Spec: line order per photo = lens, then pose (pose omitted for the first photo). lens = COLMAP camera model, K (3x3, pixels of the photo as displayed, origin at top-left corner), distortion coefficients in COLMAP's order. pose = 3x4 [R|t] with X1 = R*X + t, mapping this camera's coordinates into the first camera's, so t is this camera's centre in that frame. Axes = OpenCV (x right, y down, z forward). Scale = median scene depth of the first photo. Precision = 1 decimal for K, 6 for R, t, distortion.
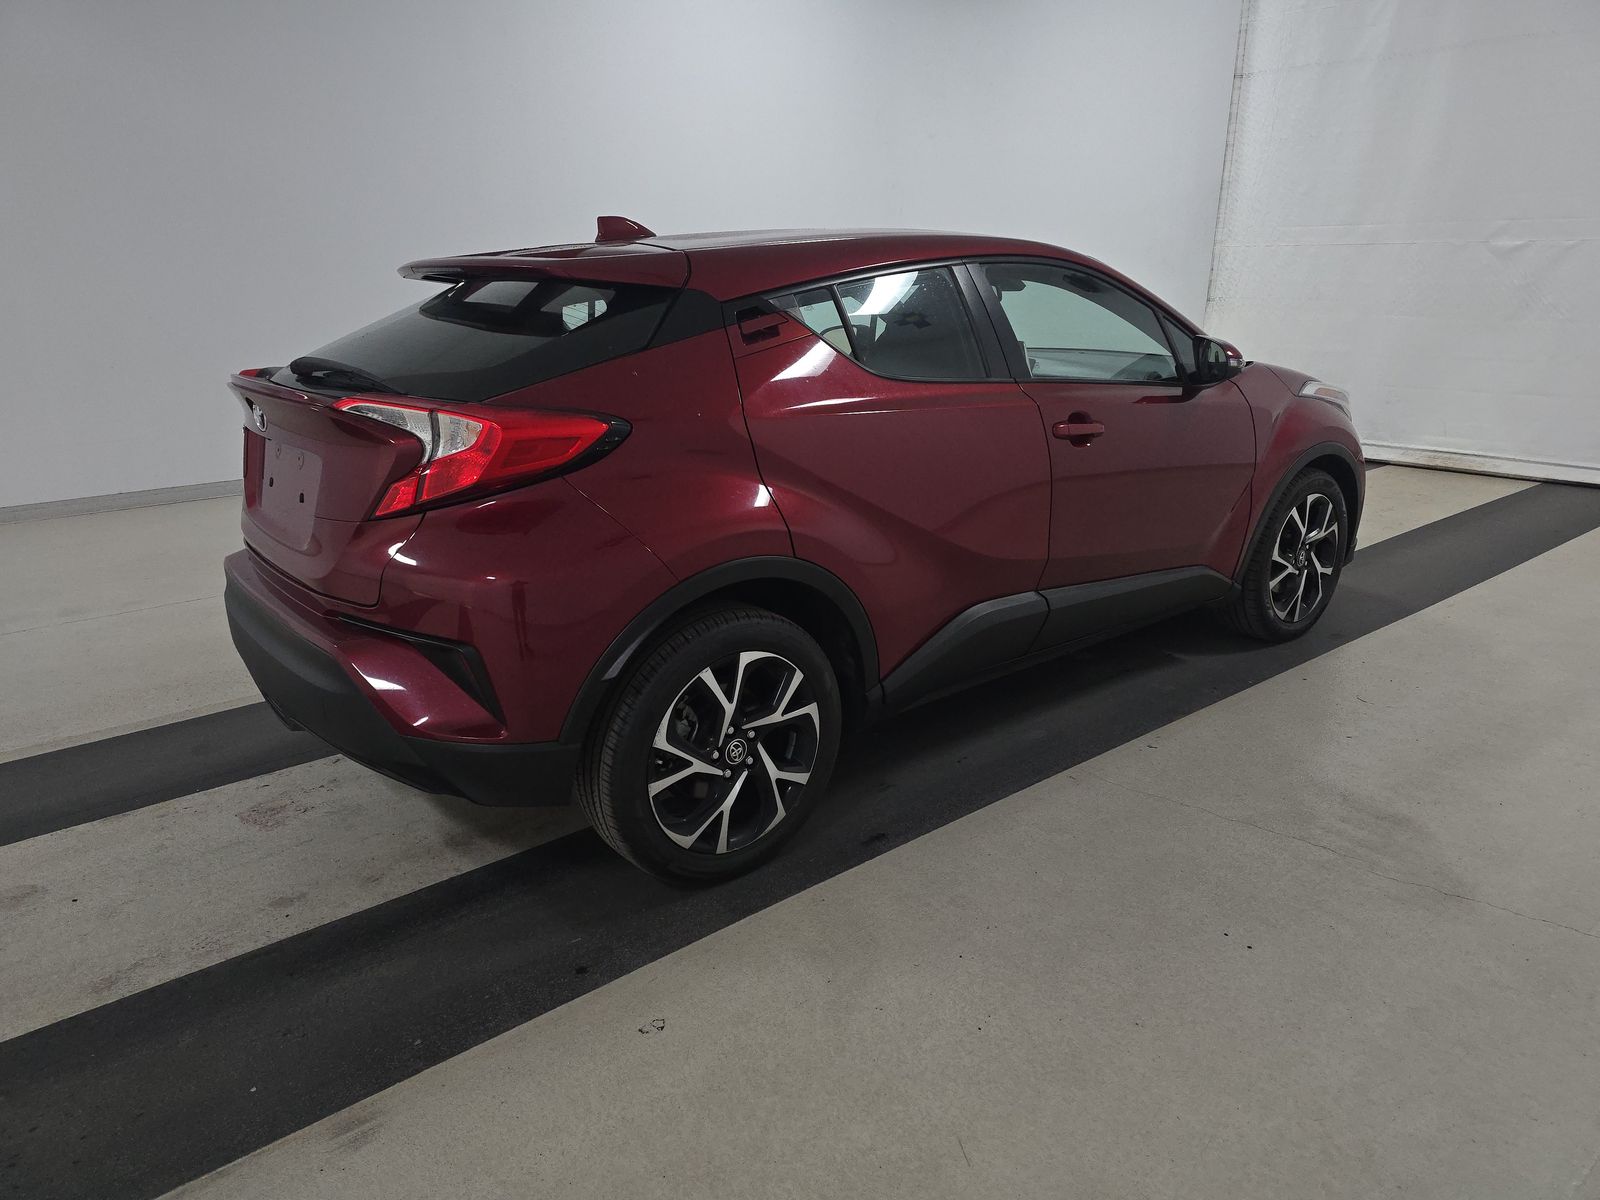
lens RADIAL K [[1073.1, 0, 802.1], [0, 1073.1, 596.1], [0, 0, 1]] dist [0.056628, -0.051664]
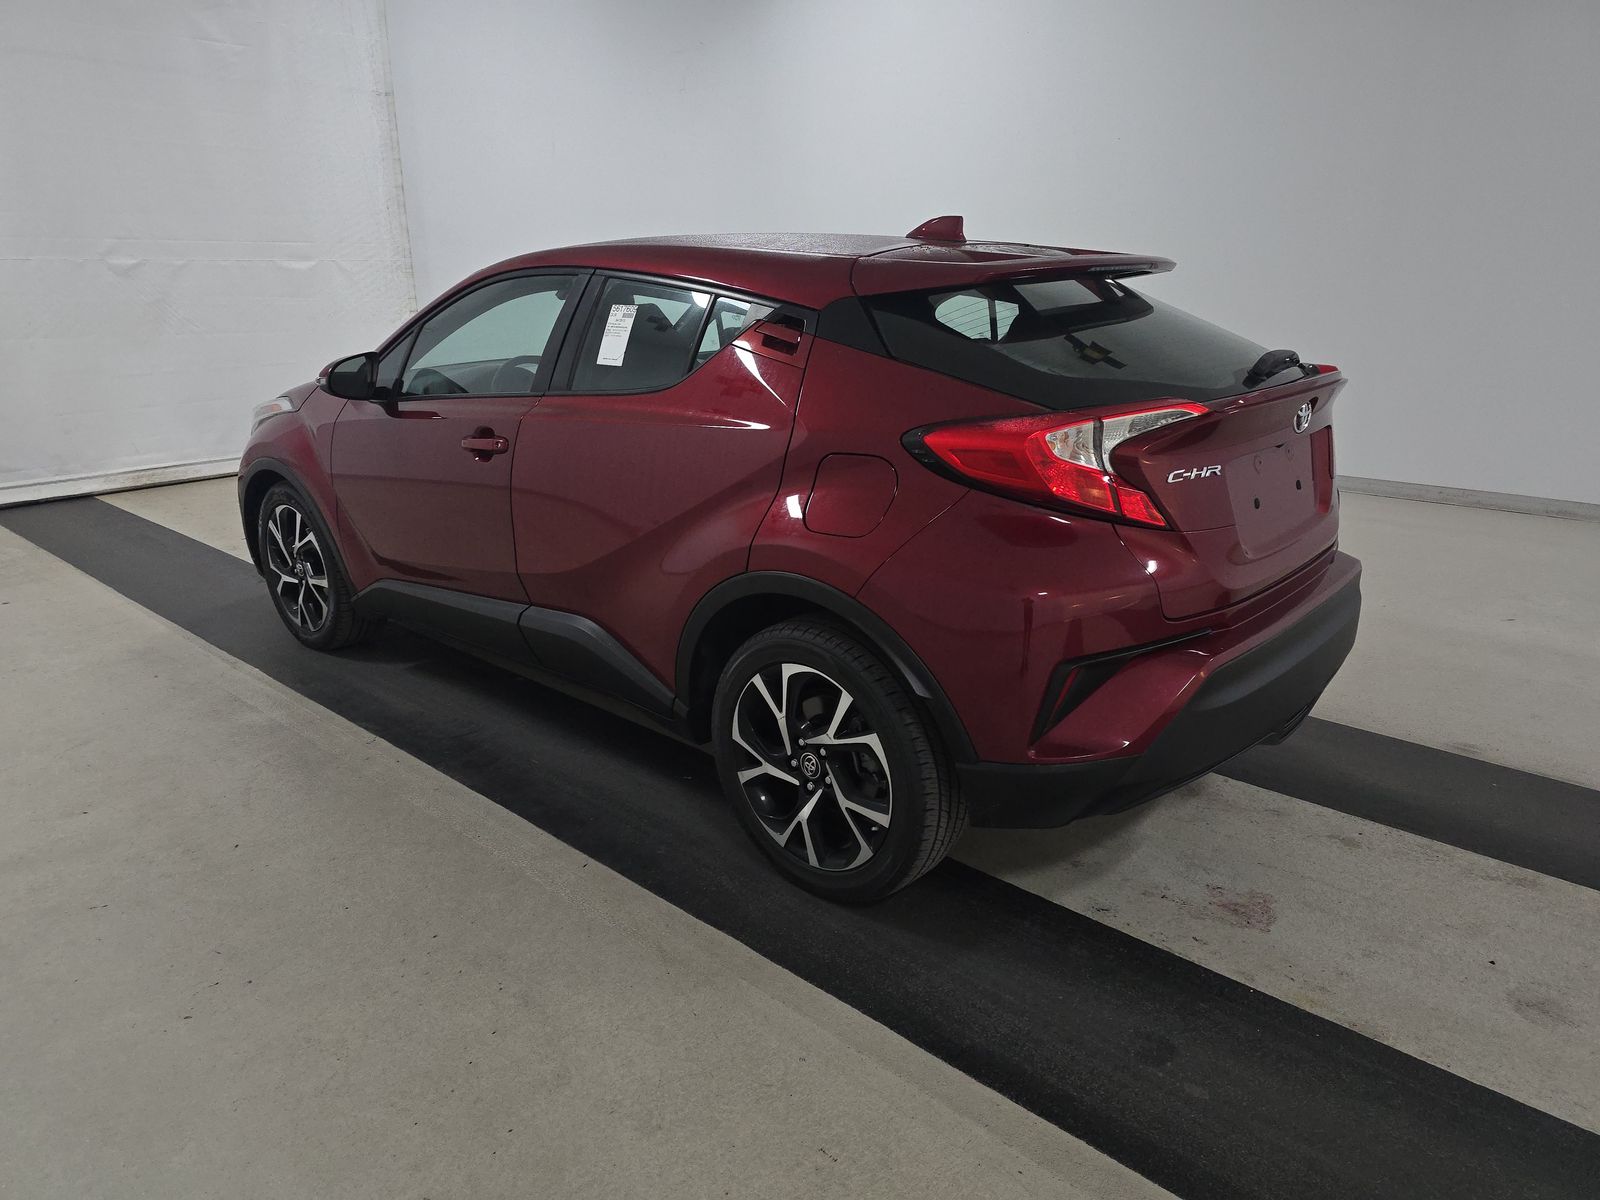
lens RADIAL K [[1073.1, 0, 802.1], [0, 1073.1, 596.1], [0, 0, 1]] dist [0.056628, -0.051664]
pose [[-0.161038, -0.275535, 0.947706, -1.135153], [0.300041, 0.901122, 0.312975, -0.375309], [-0.940235, 0.334752, -0.062443, 1.258532]]
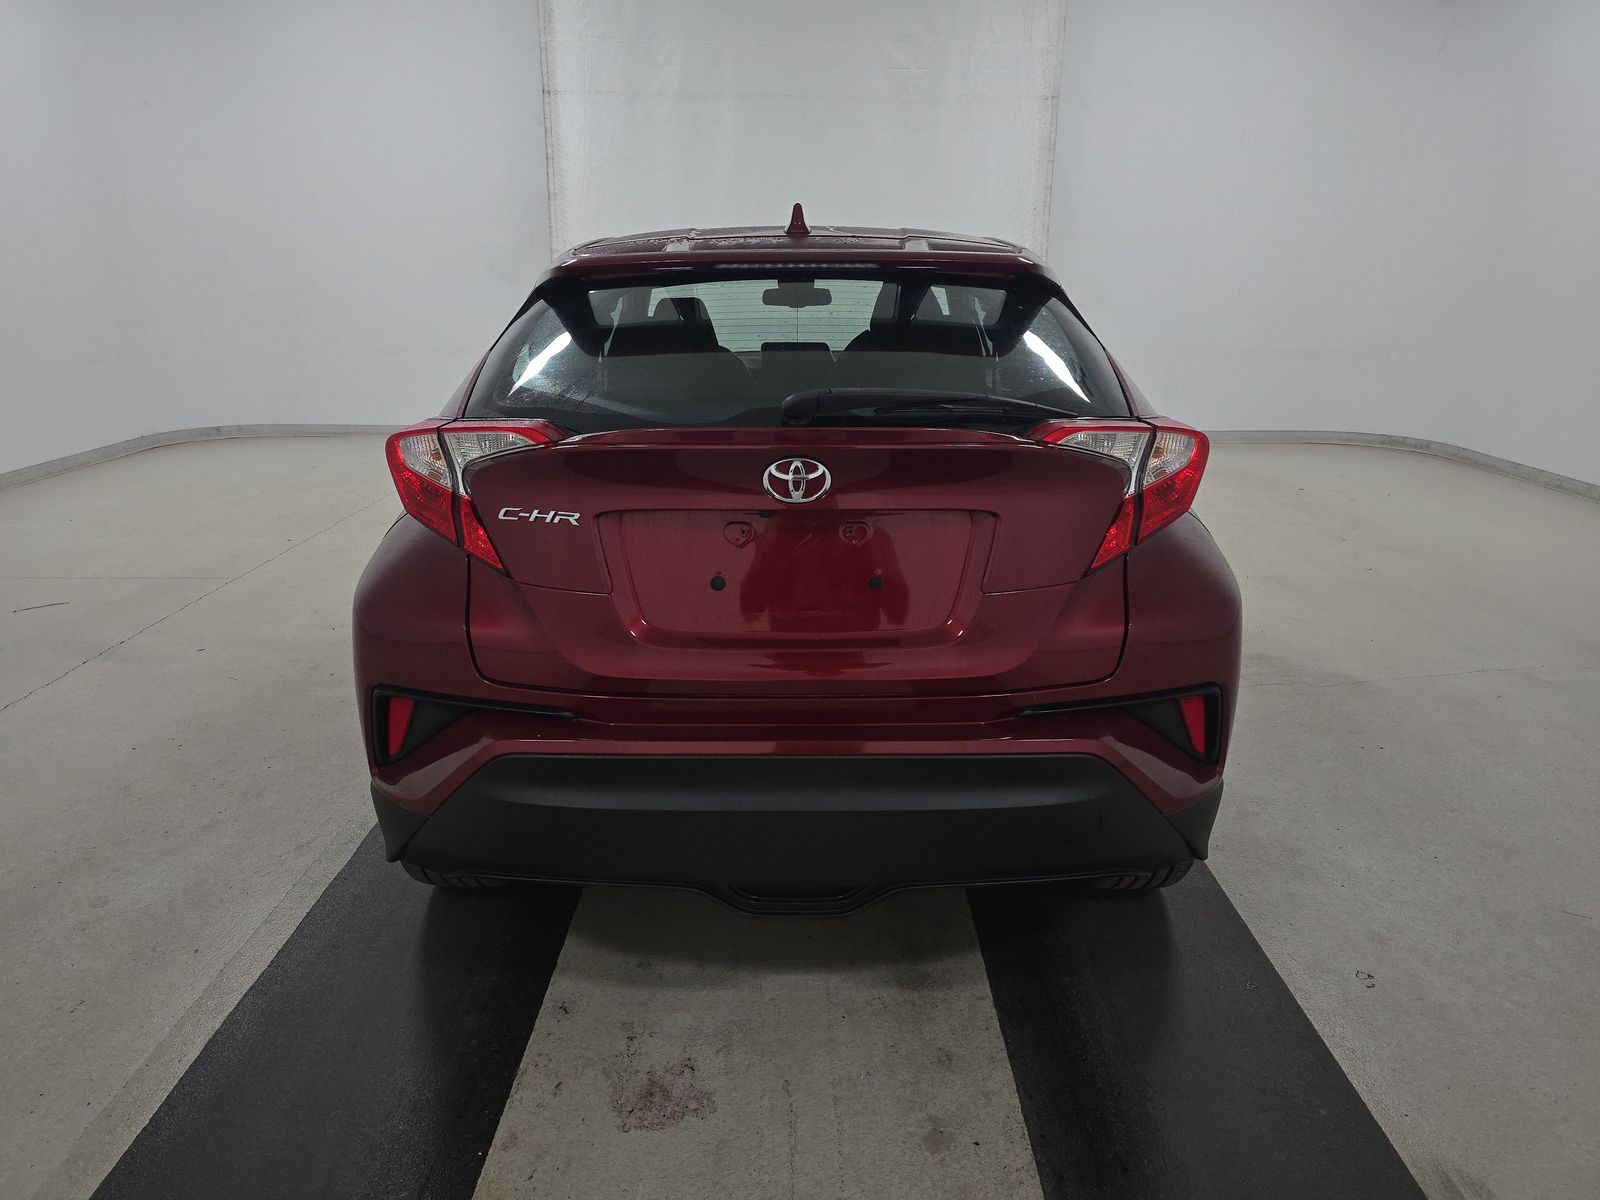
lens RADIAL K [[1073.1, 0, 802.1], [0, 1073.1, 596.1], [0, 0, 1]] dist [0.056628, -0.051664]
pose [[0.626670, -0.211973, 0.749902, -0.835288], [0.217251, 0.971665, 0.093109, -0.129926], [-0.748390, 0.104568, 0.654964, 0.467326]]
